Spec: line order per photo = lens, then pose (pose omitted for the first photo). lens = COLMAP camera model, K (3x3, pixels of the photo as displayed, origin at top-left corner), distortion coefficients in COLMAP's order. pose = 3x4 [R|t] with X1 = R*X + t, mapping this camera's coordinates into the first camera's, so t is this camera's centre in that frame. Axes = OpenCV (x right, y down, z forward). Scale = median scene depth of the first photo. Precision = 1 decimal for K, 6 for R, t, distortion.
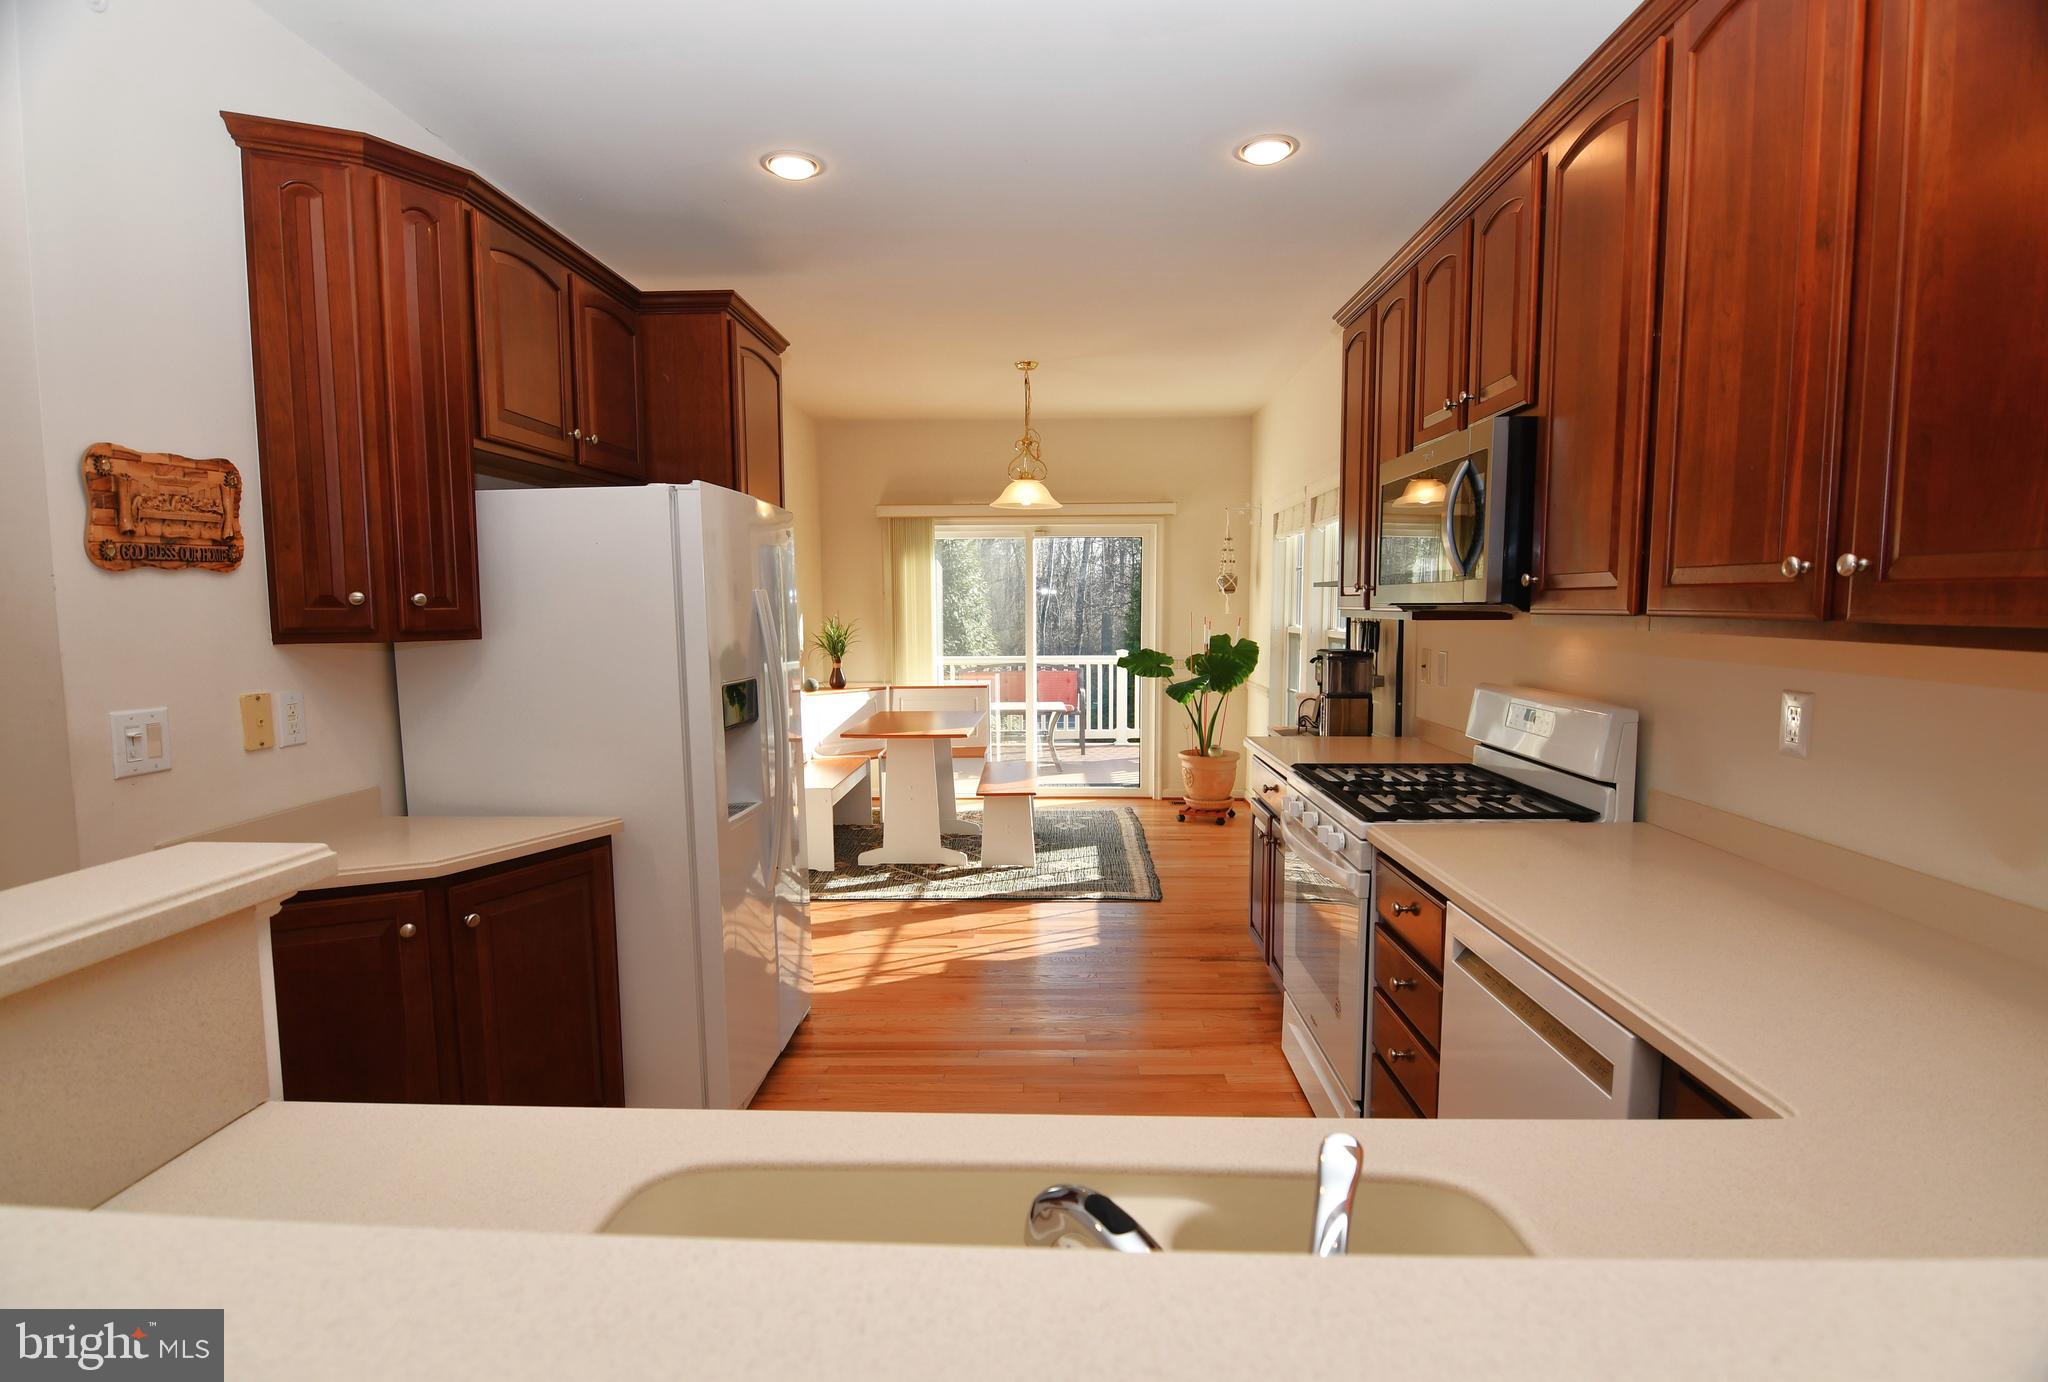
lens RADIAL K [[1011.2, 0, 1025.5], [0, 1011.2, 698.7], [0, 0, 1]] dist [-0.015333, -0.008282]
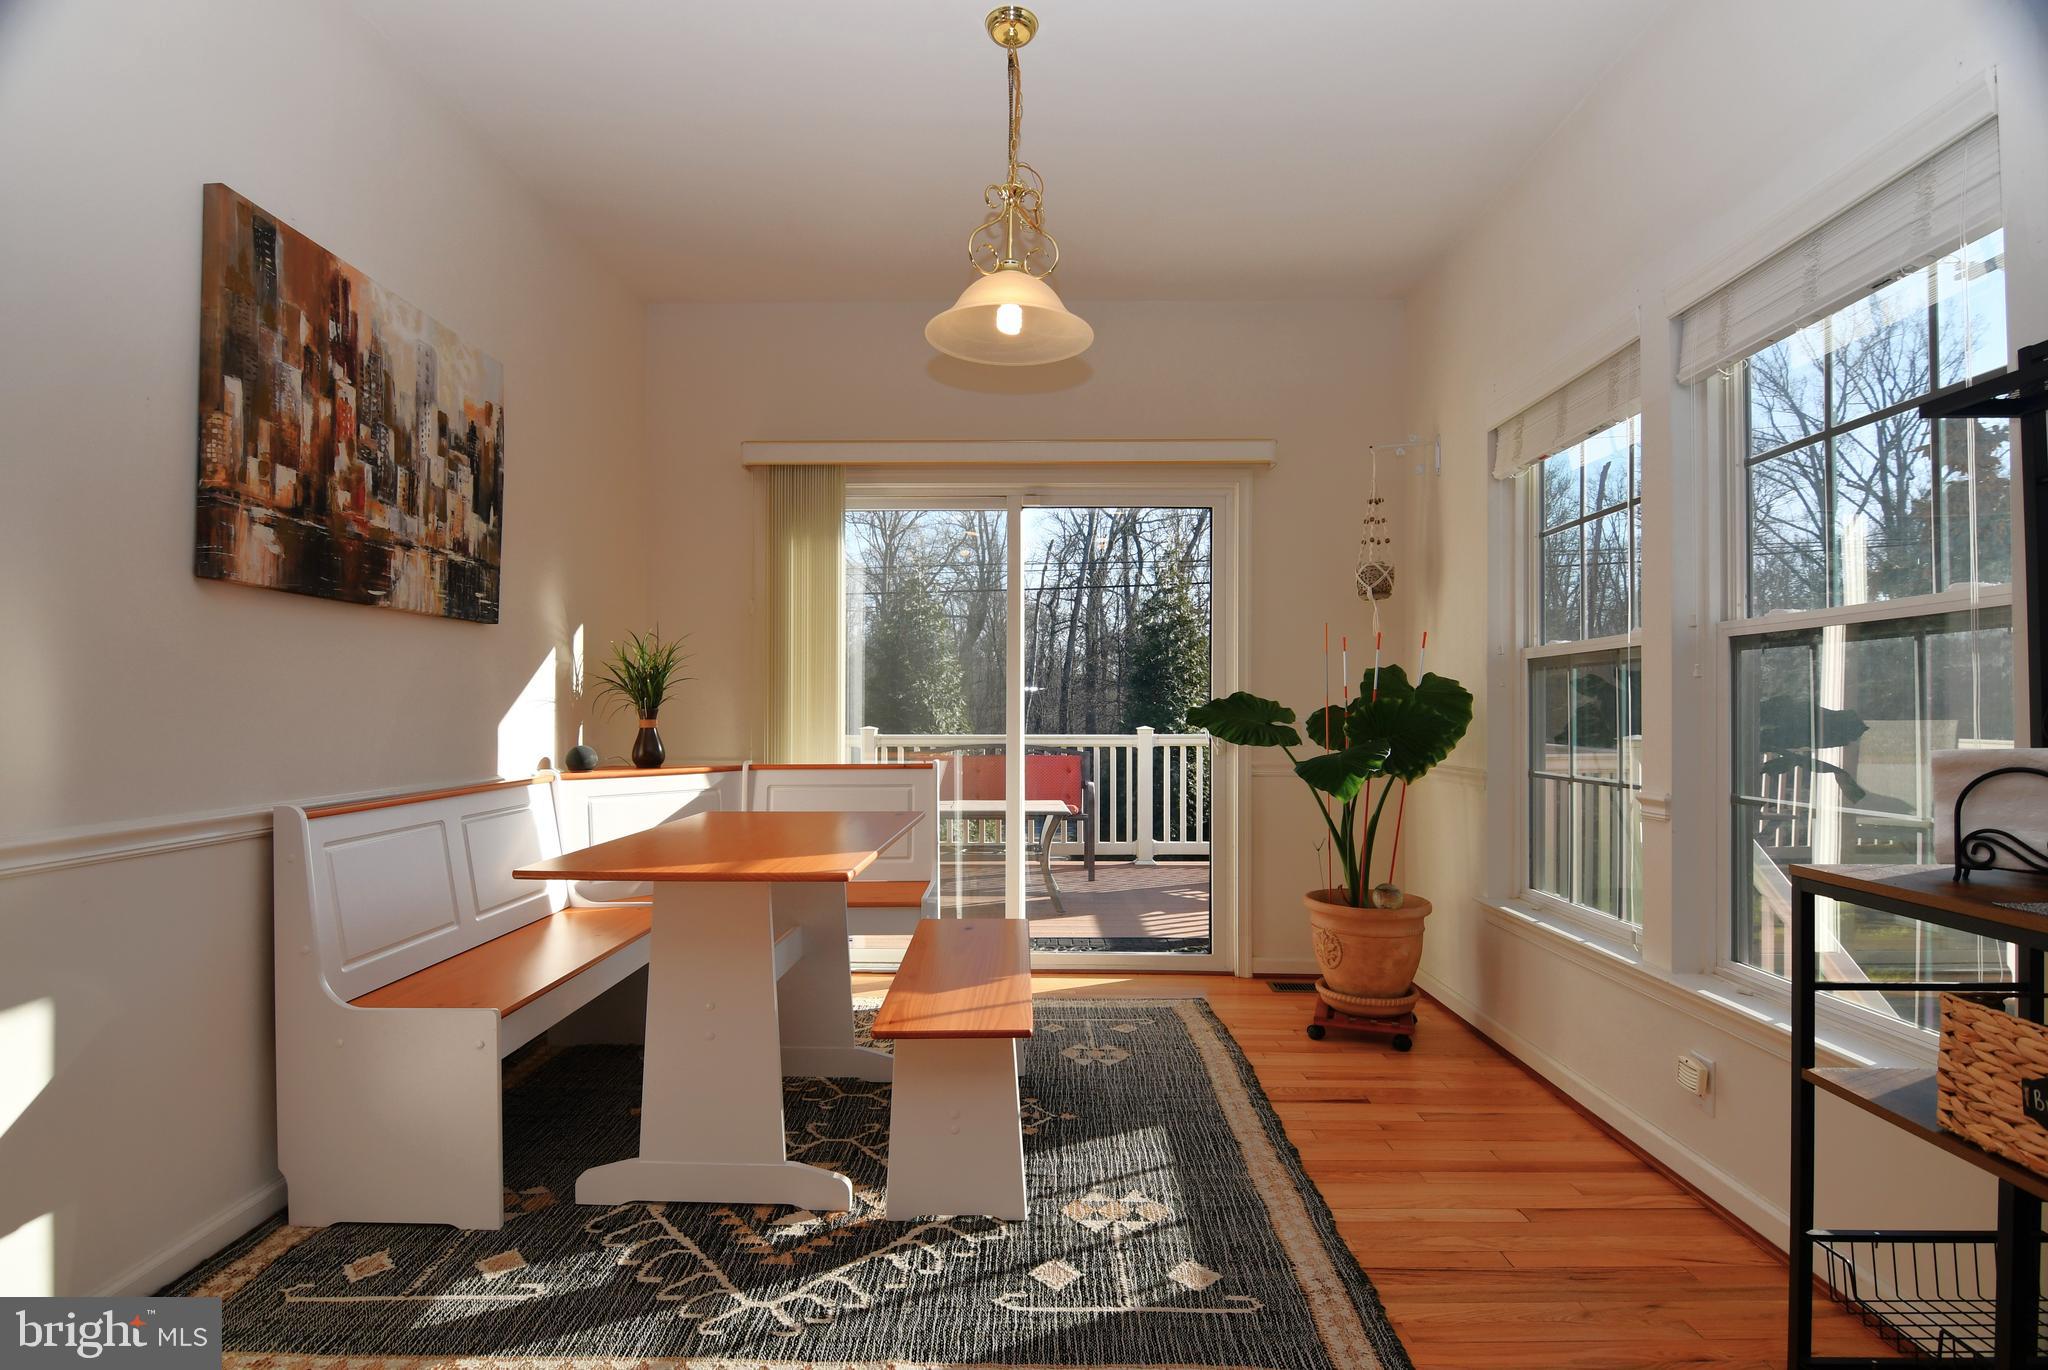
lens RADIAL K [[1011.2, 0, 1008.0], [0, 1011.2, 691.9], [0, 0, 1]] dist [-0.015333, -0.008282]
pose [[0.999971, 0.007469, 0.001186, 0.000413], [-0.007297, 0.994120, -0.108034, 0.006064], [-0.001986, 0.108022, 0.994146, 0.441117]]
